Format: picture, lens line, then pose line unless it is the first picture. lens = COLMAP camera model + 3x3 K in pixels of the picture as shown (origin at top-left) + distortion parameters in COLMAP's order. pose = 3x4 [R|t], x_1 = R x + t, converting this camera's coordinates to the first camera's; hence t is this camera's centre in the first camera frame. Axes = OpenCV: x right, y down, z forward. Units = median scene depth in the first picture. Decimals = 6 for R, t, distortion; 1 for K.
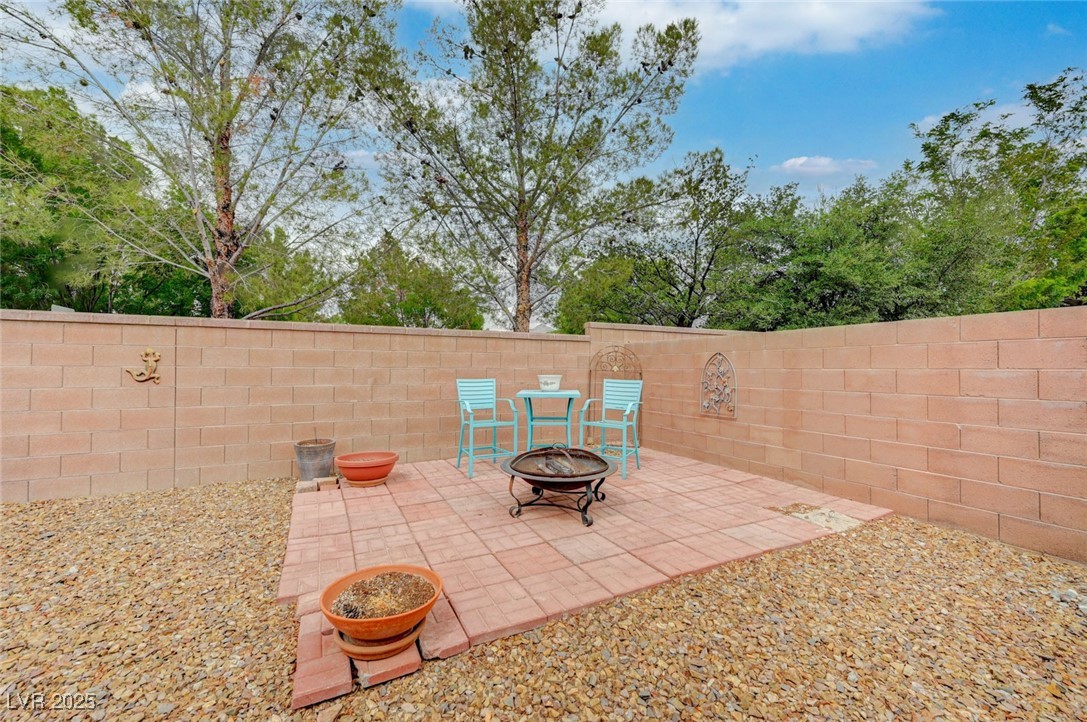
lens RADIAL K [[449.3, 0, 543.5], [0, 449.3, 361.0], [0, 0, 1]] dist [-0.000867, -0.000065]
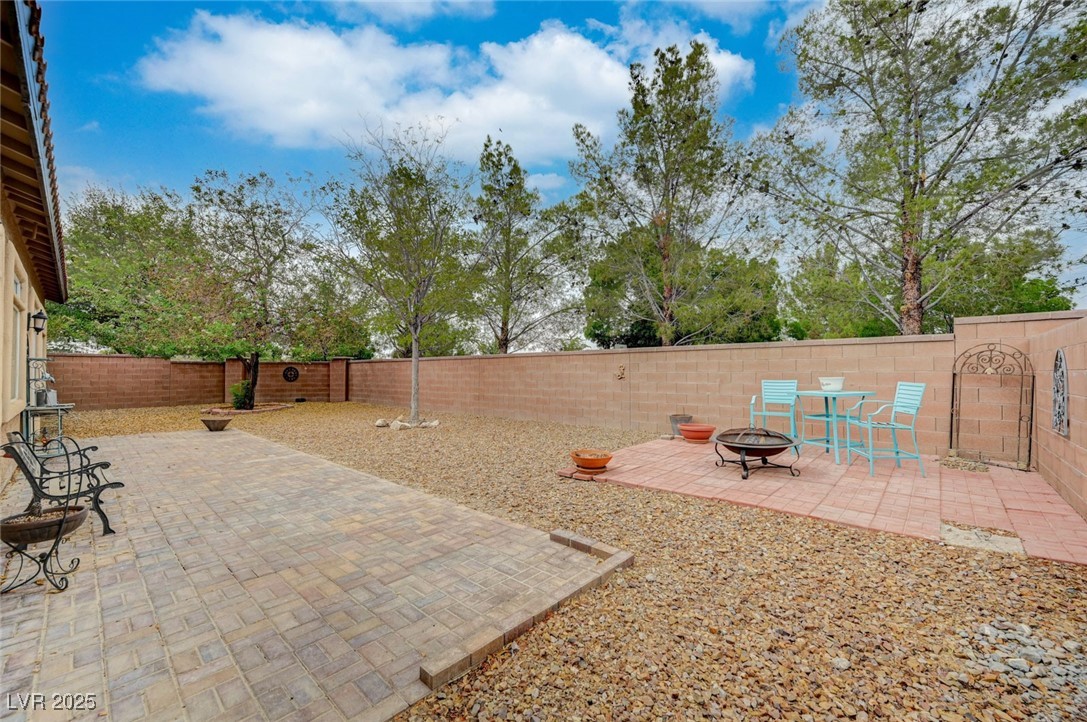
lens RADIAL K [[430.3, 0, 544.5], [0, 430.3, 373.8], [0, 0, 1]] dist [0.000365, 0.000008]
pose [[0.346117, -0.002667, -0.938188, 0.790589], [0.017543, 0.999840, 0.003630, 0.005951], [0.938027, -0.017715, 0.346108, -0.058329]]
